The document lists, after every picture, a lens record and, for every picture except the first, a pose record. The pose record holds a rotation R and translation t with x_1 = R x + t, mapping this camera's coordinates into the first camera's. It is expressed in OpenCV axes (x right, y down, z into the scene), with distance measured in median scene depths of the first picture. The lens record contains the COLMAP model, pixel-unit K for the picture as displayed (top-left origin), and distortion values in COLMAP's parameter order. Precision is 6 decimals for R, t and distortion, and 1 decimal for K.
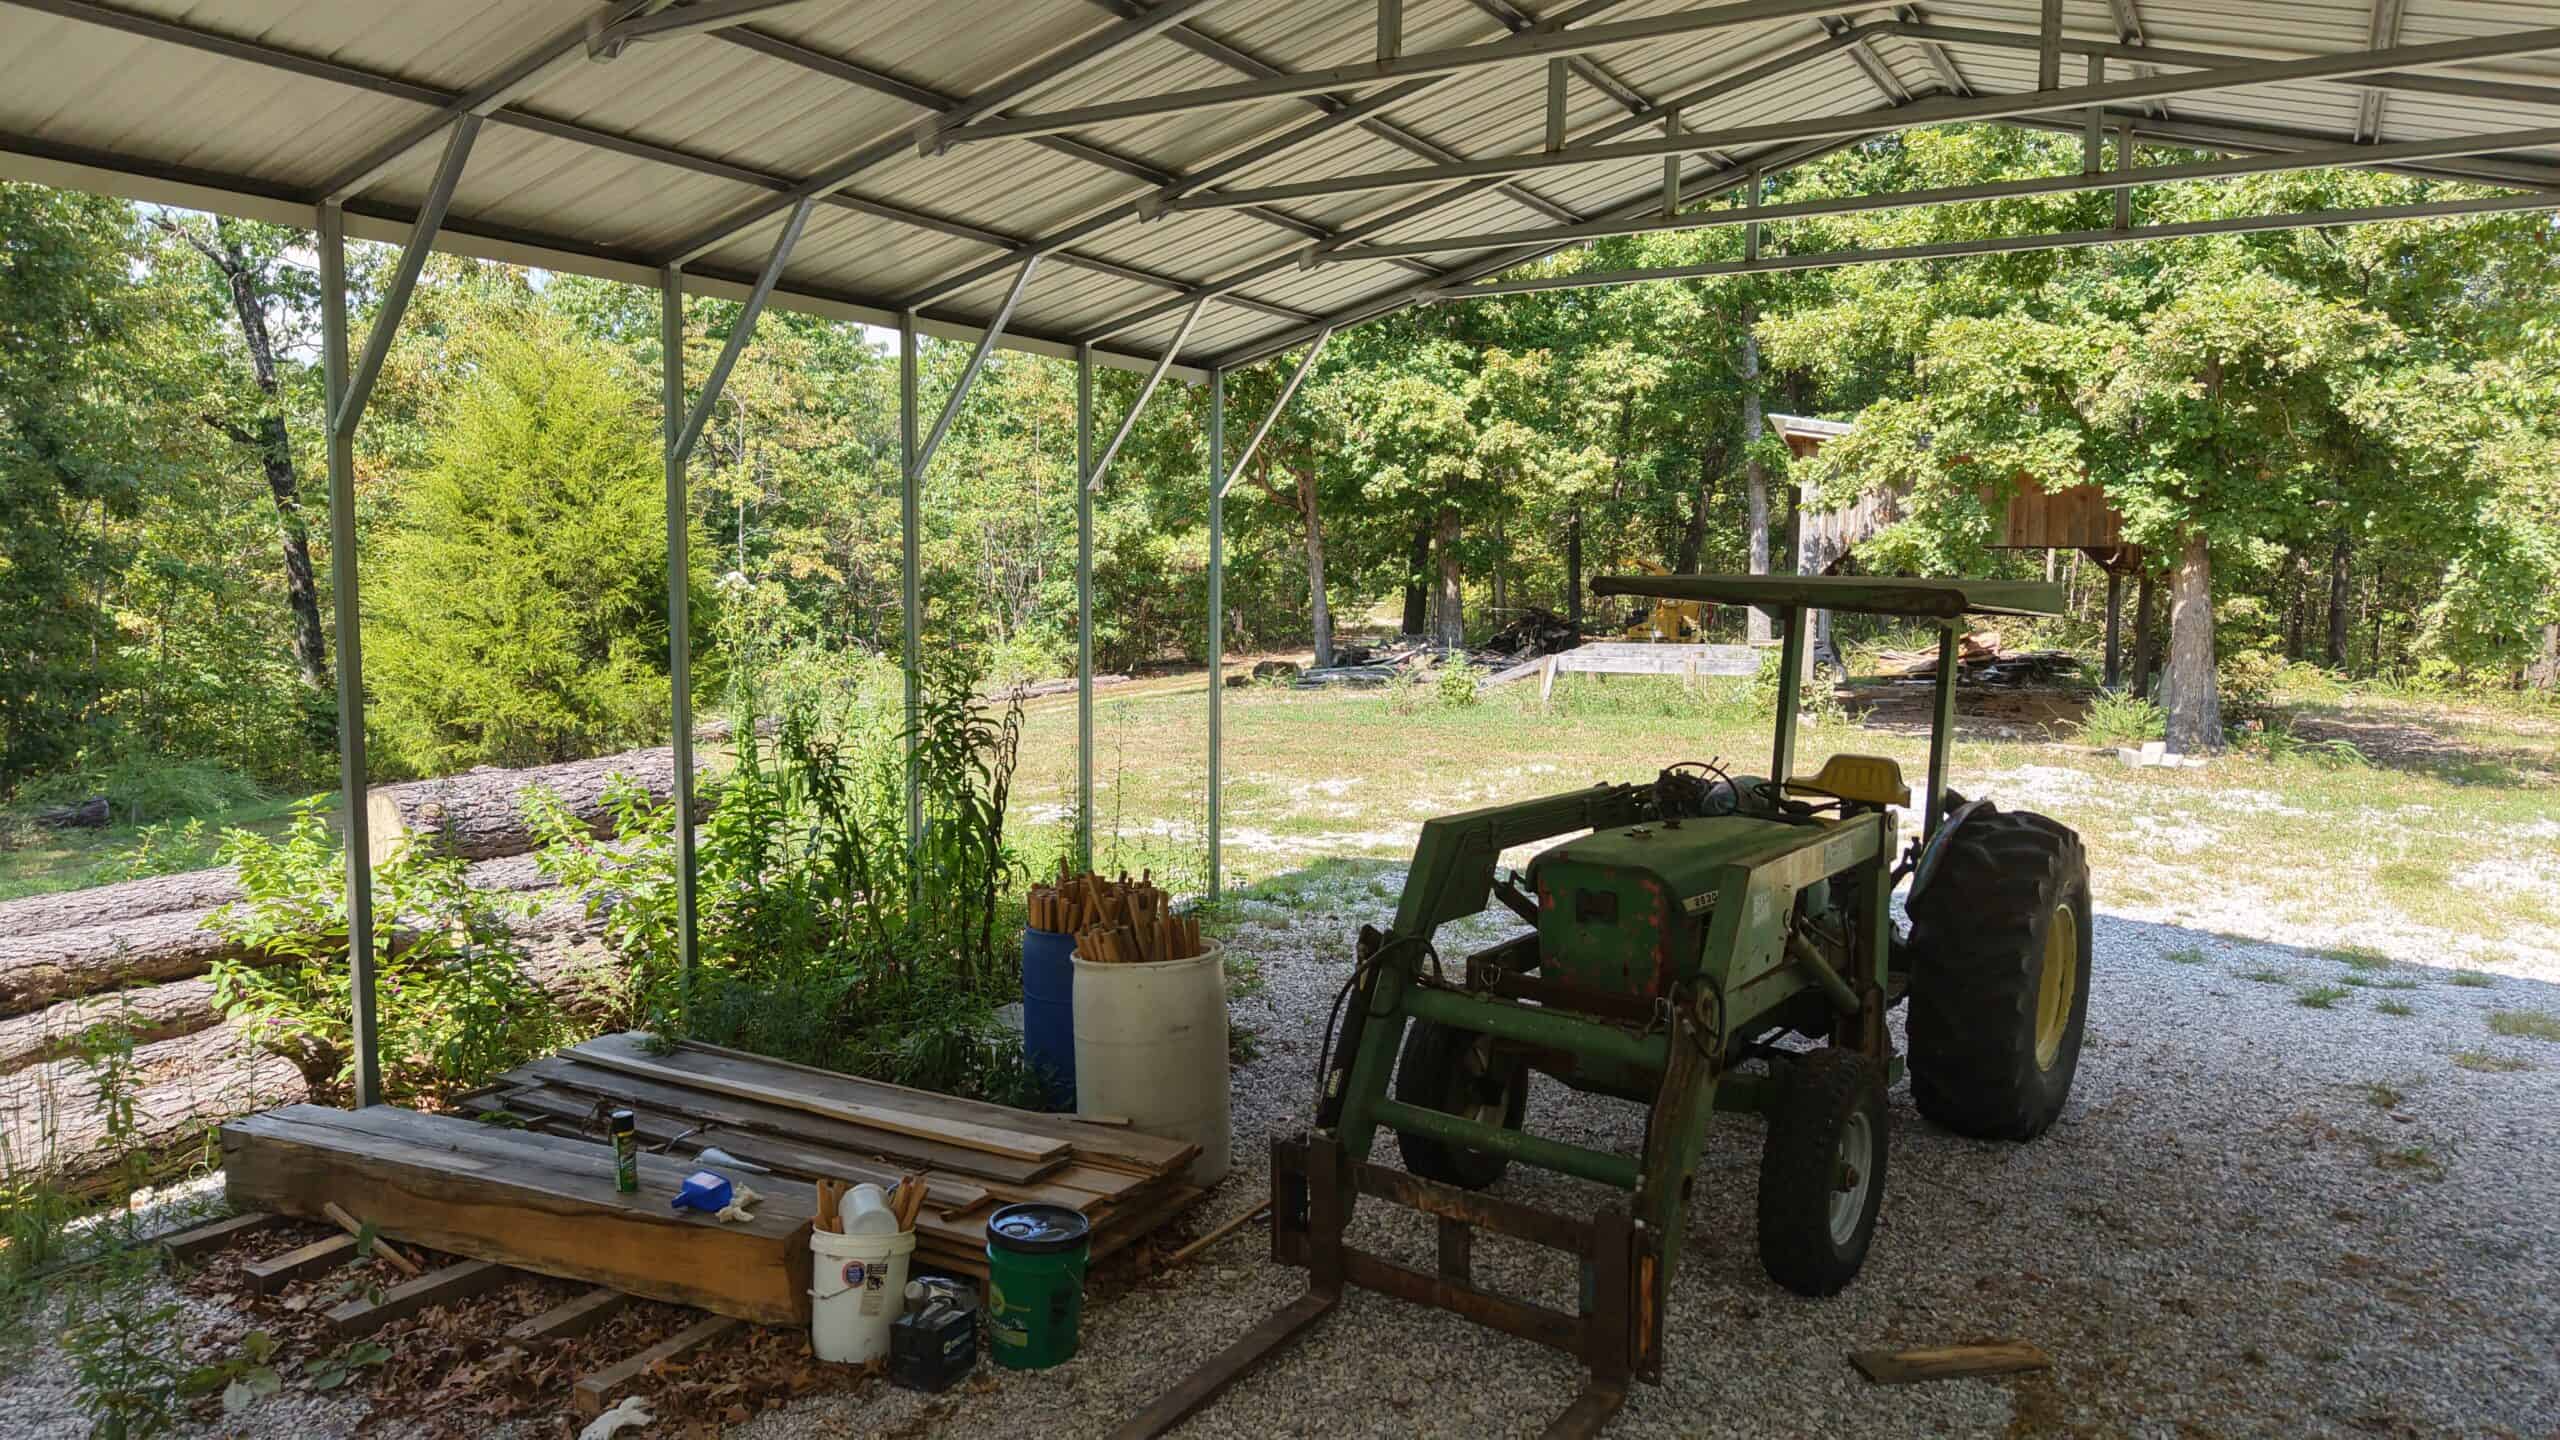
lens RADIAL K [[1716.4, 0, 1280.0], [0, 1716.4, 720.0], [0, 0, 1]] dist [0.010894, -0.001596]
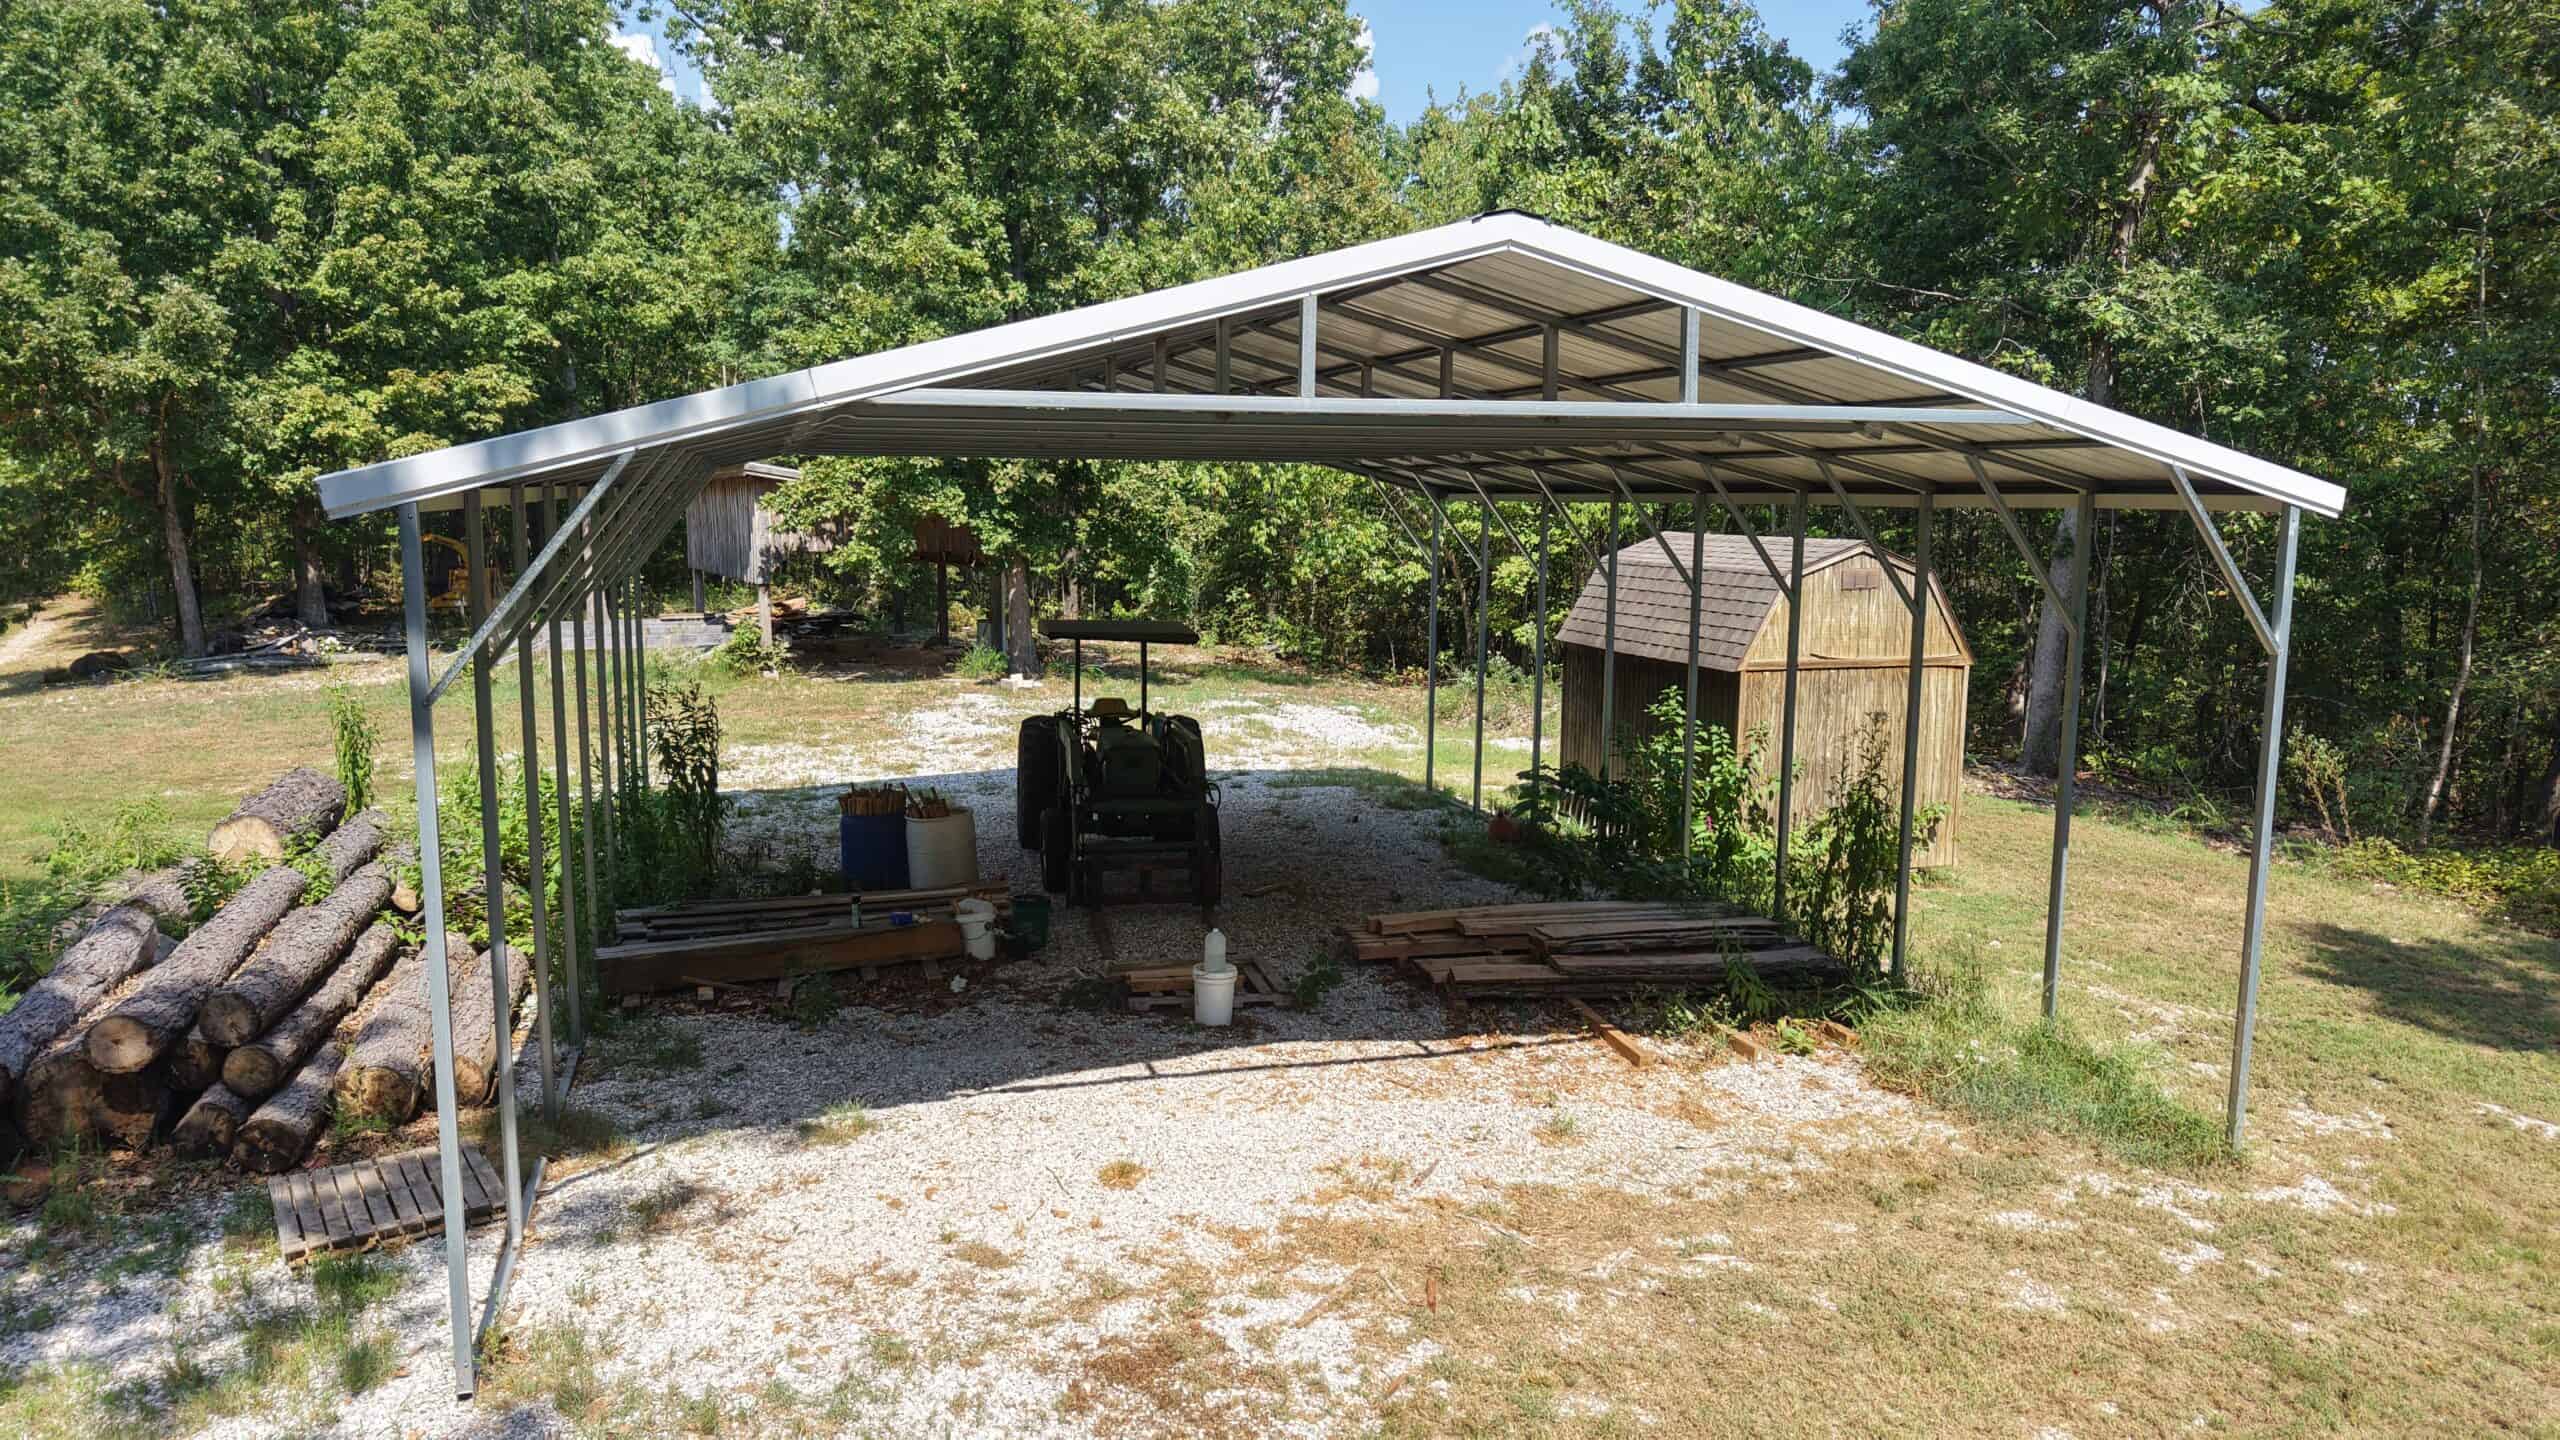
lens RADIAL K [[1716.4, 0, 1280.0], [0, 1716.4, 720.0], [0, 0, 1]] dist [0.010894, -0.001596]
pose [[0.672233, -0.095396, 0.734168, -0.489829], [0.063047, 0.995438, 0.071617, -0.040856], [-0.737650, -0.001856, 0.675181, -0.290357]]
